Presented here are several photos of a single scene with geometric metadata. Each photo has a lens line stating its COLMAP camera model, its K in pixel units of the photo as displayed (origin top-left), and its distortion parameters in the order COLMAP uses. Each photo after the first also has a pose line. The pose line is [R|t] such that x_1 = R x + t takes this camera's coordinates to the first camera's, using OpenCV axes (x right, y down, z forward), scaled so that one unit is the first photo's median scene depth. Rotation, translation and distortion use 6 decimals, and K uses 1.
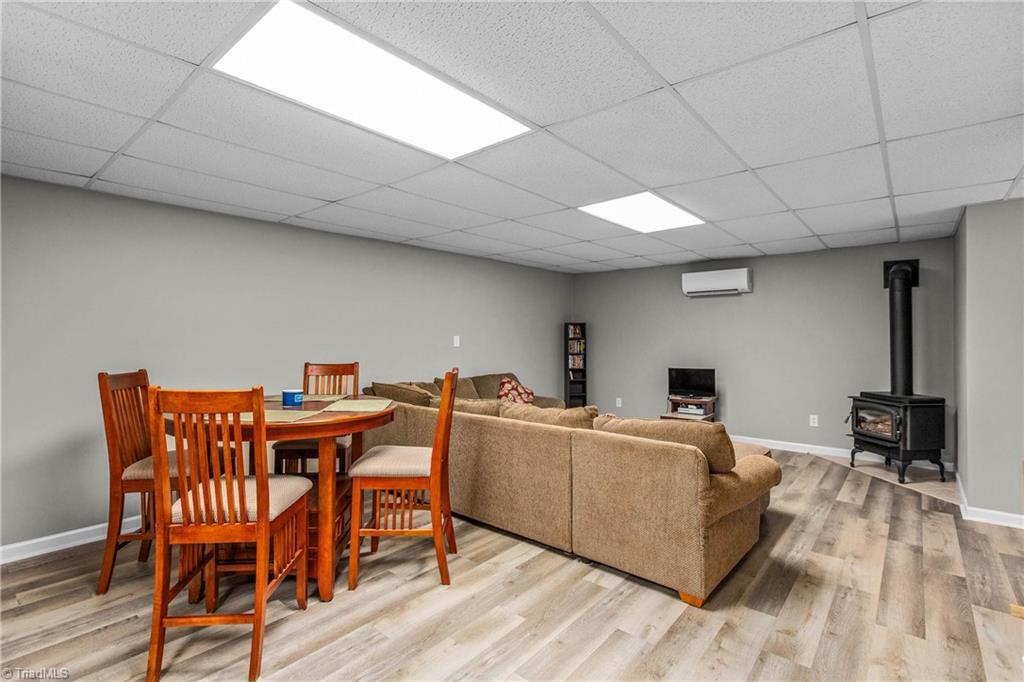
lens RADIAL K [[472.8, 0, 505.9], [0, 472.8, 335.7], [0, 0, 1]] dist [-0.010544, -0.000202]
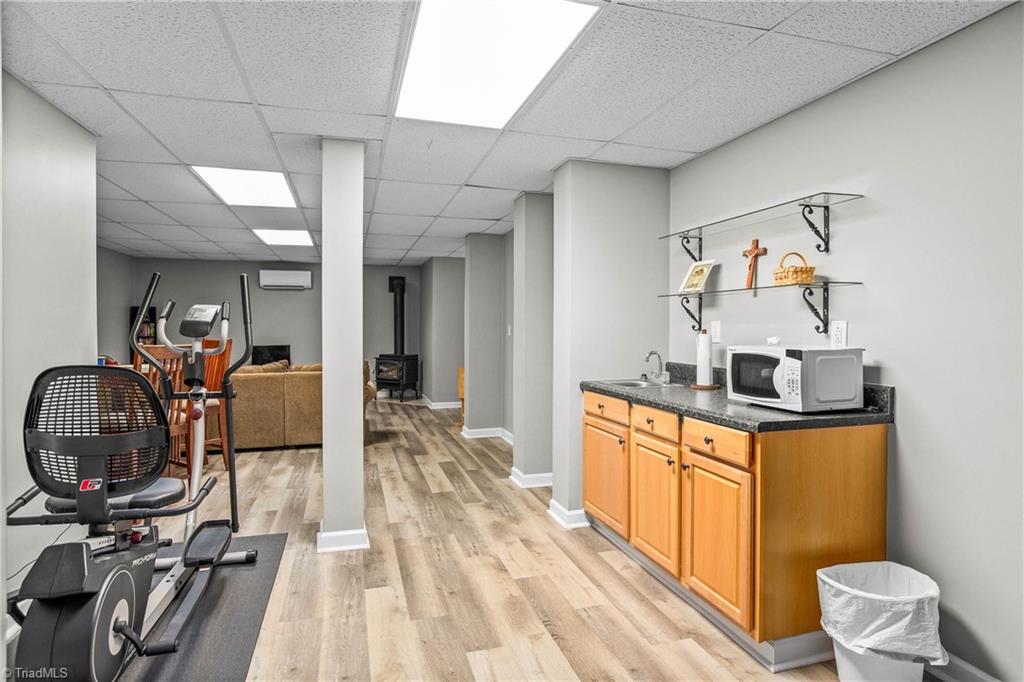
lens RADIAL K [[568.0, 0, 512.6], [0, 568.0, 337.3], [0, 0, 1]] dist [-0.000864, -0.000049]
pose [[0.535078, -0.016635, 0.844639, -0.742384], [-0.002192, 0.999775, 0.021079, 0.017876], [-0.844800, -0.013131, 0.534921, -0.505208]]
